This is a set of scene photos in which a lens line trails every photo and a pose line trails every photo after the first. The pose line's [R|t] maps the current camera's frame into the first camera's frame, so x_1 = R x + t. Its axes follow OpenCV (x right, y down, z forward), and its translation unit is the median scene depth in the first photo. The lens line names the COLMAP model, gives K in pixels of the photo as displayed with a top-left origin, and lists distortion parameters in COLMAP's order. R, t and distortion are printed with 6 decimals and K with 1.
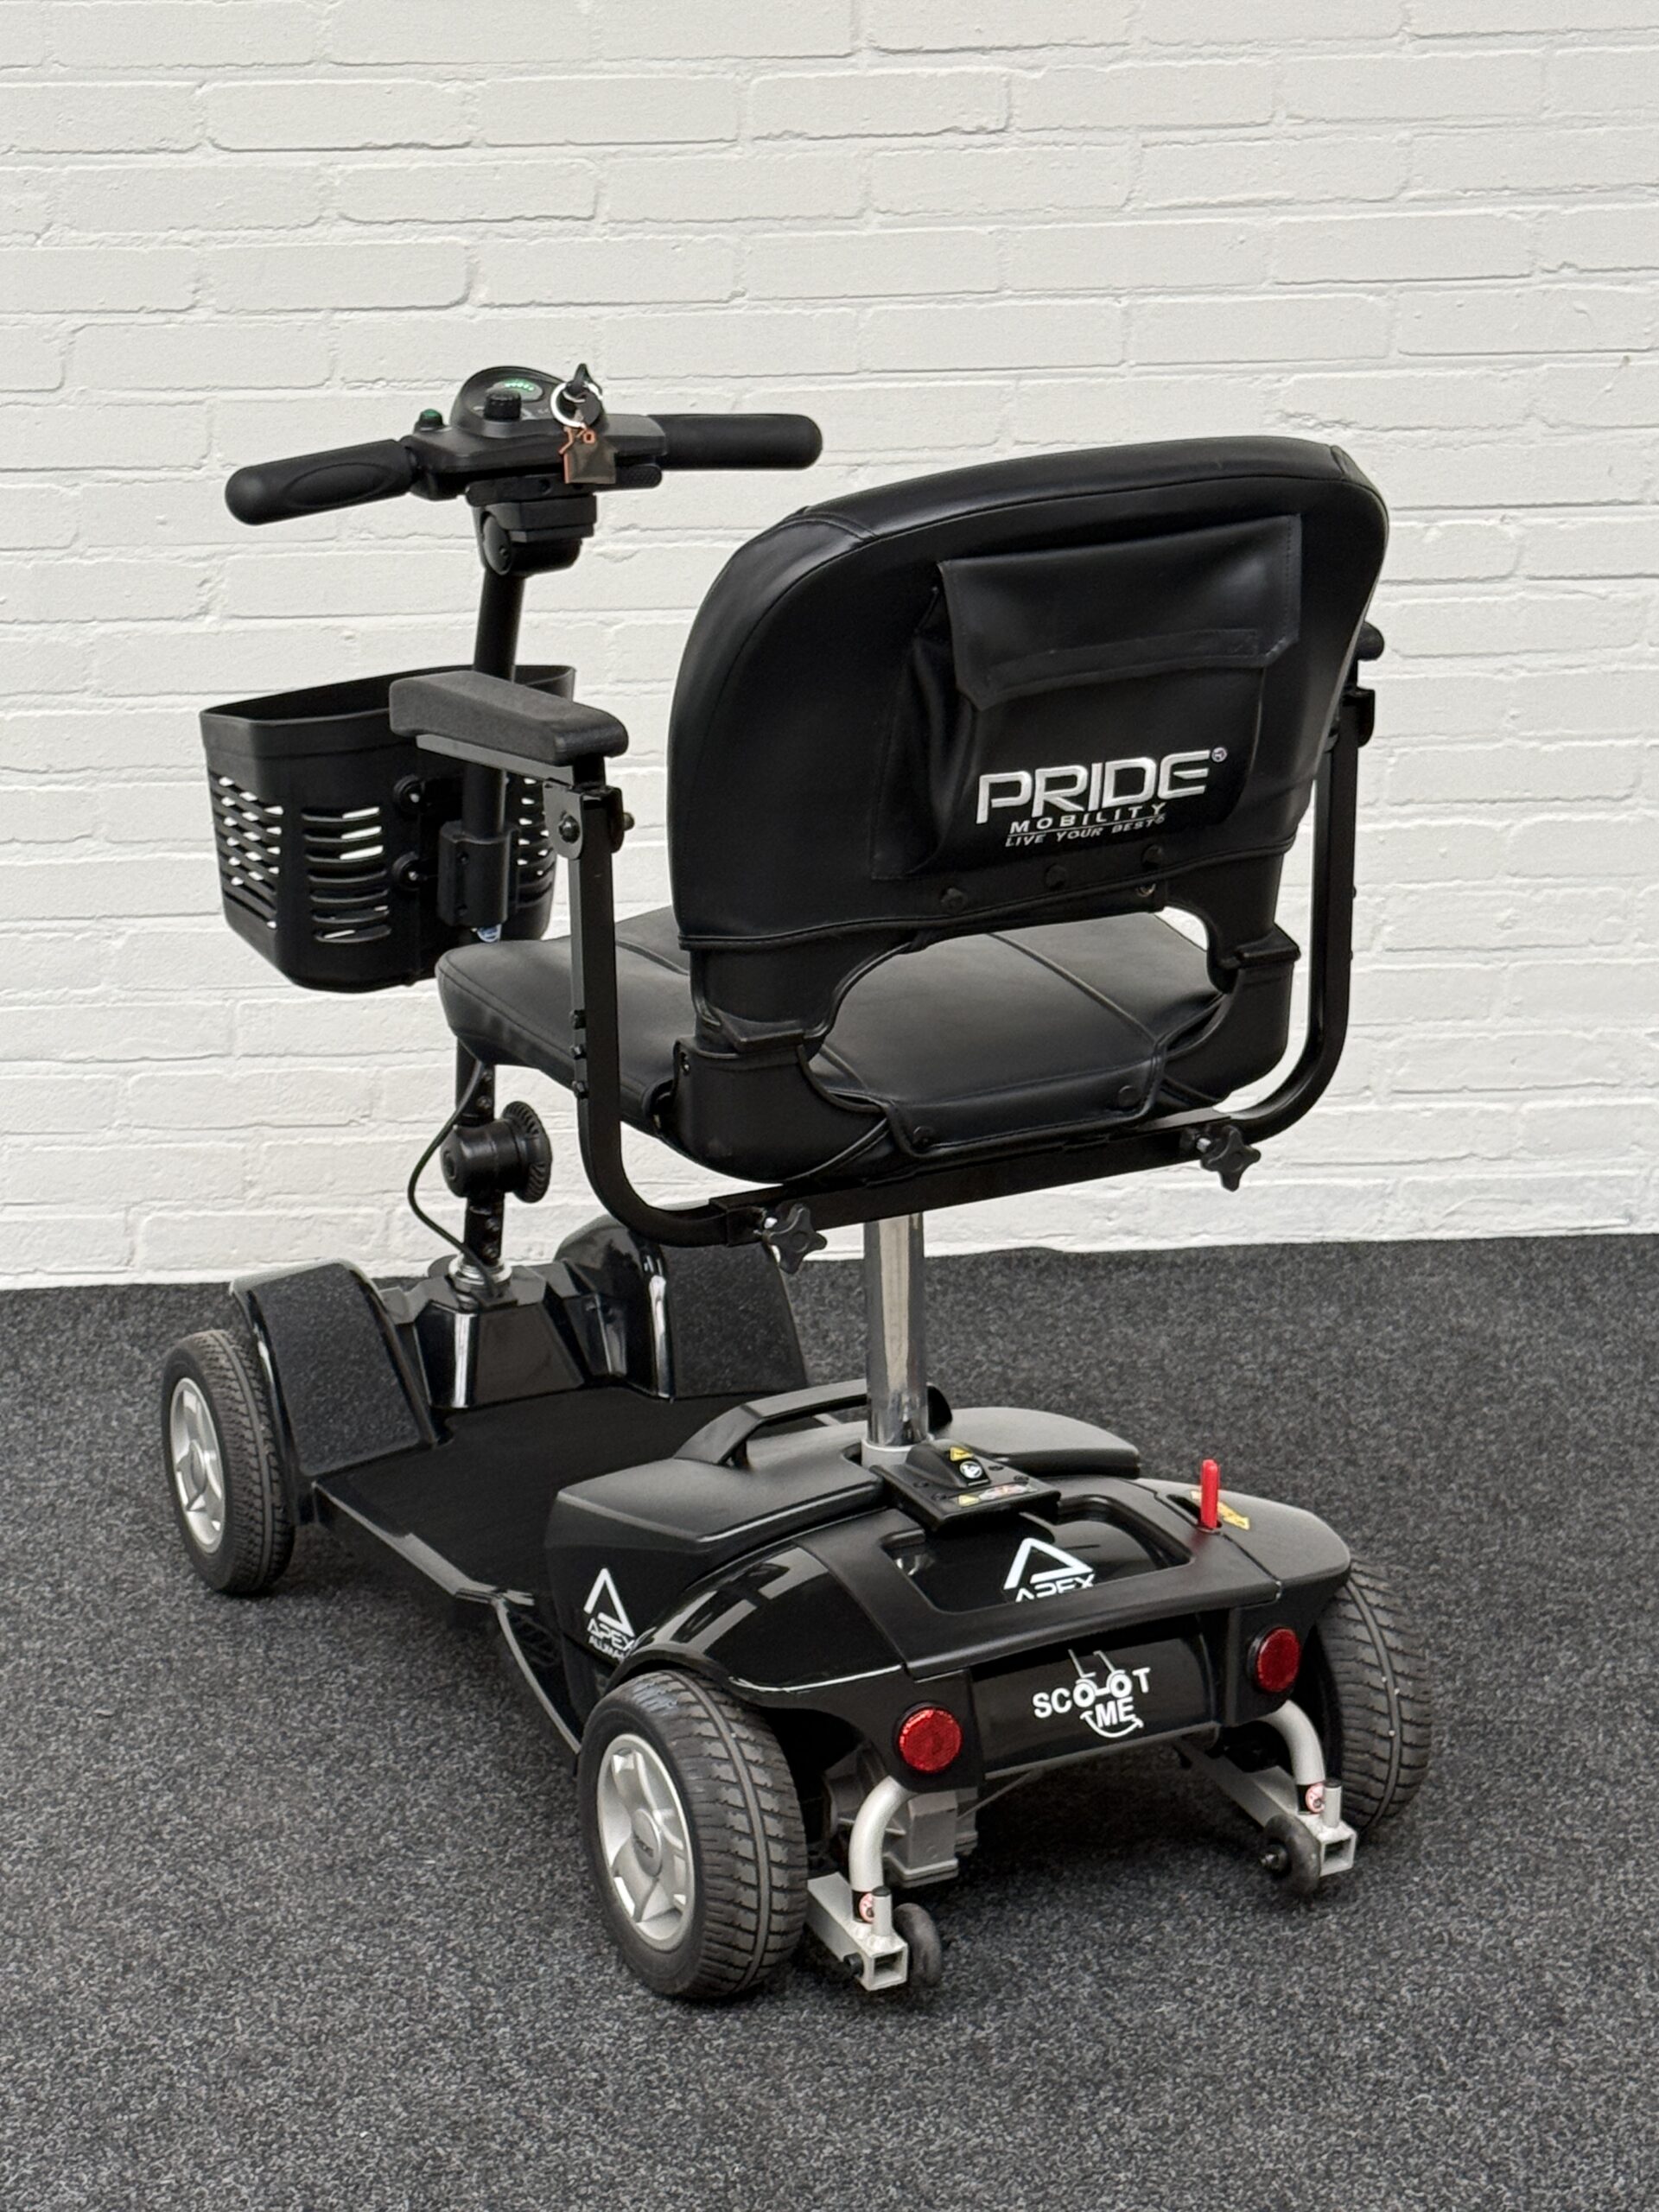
lens RADIAL K [[4531.0, 0, 812.3], [0, 4531.0, 1117.4], [0, 0, 1]] dist [0.145898, 0.000000]
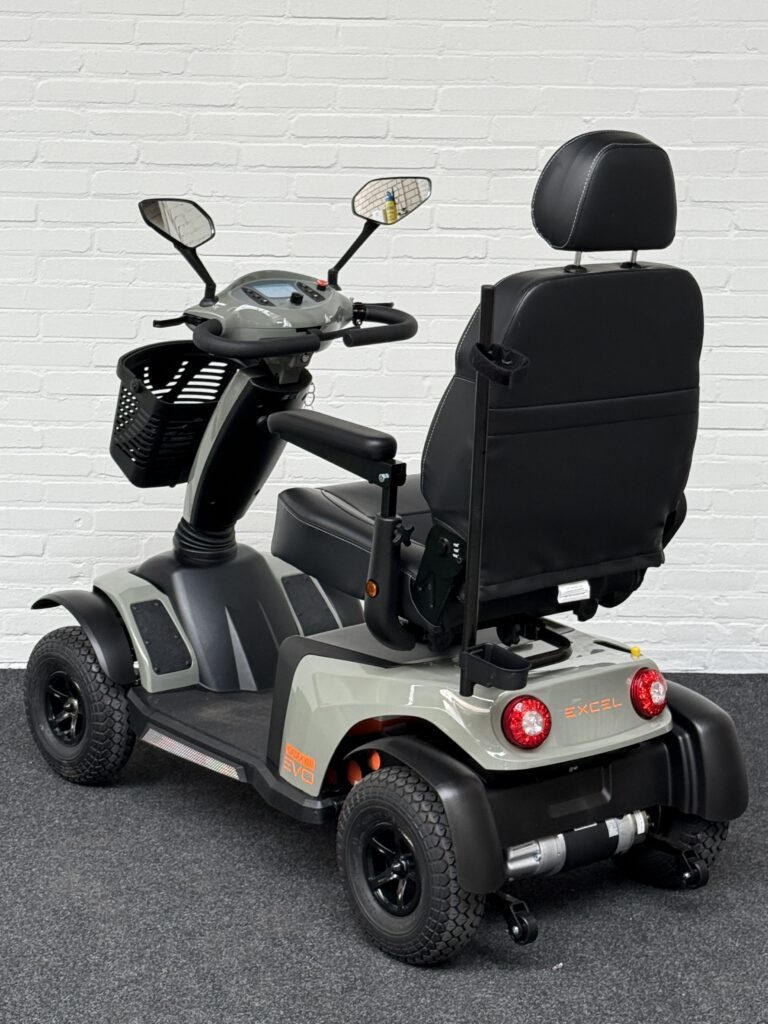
lens RADIAL K [[2035.6, 0, 376.7], [0, 2035.6, 515.9], [0, 0, 1]] dist [0.152231, 0.000000]
pose [[0.999075, 0.040674, -0.013978, 0.000929], [-0.041322, 0.997907, -0.049738, 0.001544], [0.011926, 0.050270, 0.998664, -0.254720]]
